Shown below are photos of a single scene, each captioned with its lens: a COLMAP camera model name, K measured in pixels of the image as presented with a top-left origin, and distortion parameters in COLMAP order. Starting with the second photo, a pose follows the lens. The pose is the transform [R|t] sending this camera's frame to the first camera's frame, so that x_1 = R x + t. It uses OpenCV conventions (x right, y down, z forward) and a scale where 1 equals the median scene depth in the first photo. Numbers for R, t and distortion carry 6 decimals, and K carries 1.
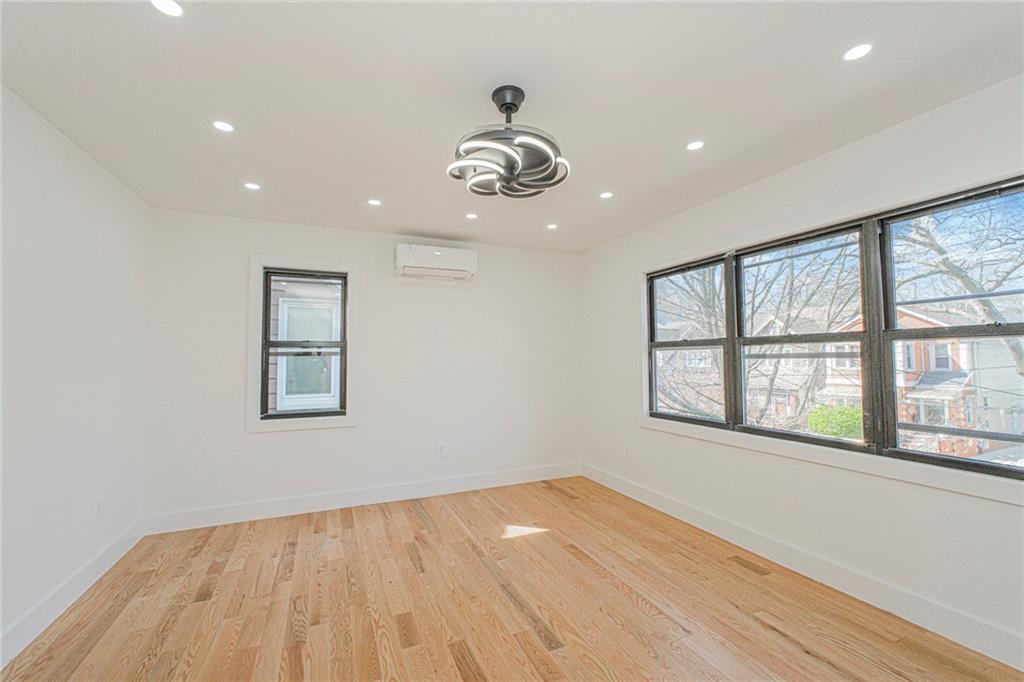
lens RADIAL K [[427.1, 0, 512.0], [0, 427.1, 341.0], [0, 0, 1]] dist [0.001088, -0.000246]
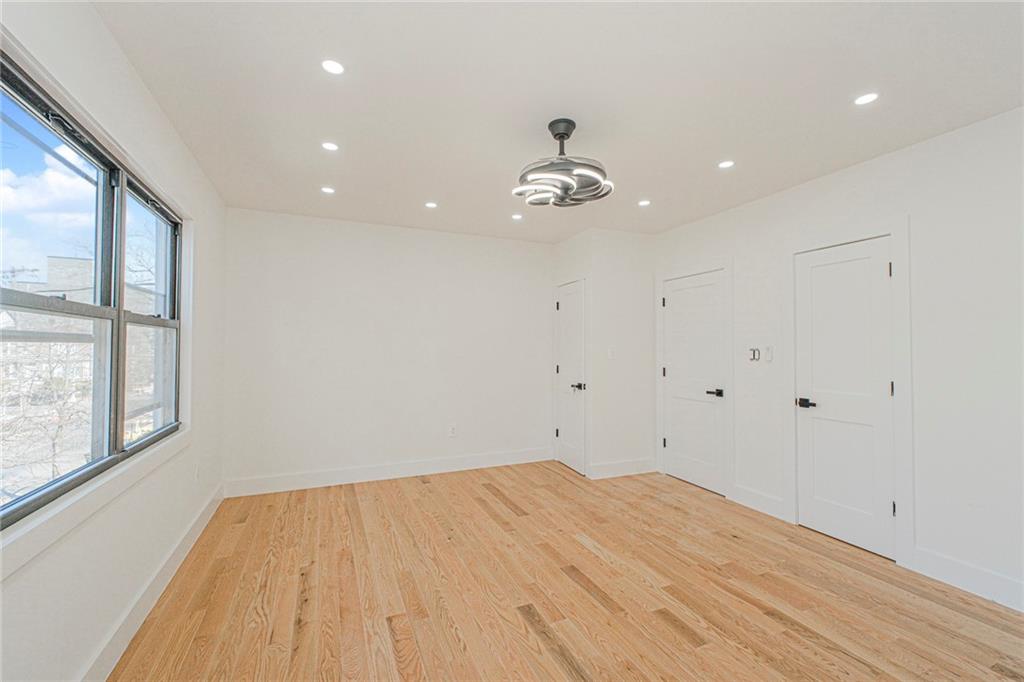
lens RADIAL K [[427.1, 0, 512.0], [0, 427.1, 341.0], [0, 0, 1]] dist [0.001088, -0.000246]
pose [[-0.999981, 0.003556, 0.004979, 0.121931], [0.003243, 0.998105, -0.061452, 0.099224], [-0.005188, -0.061435, -0.998098, 2.038004]]
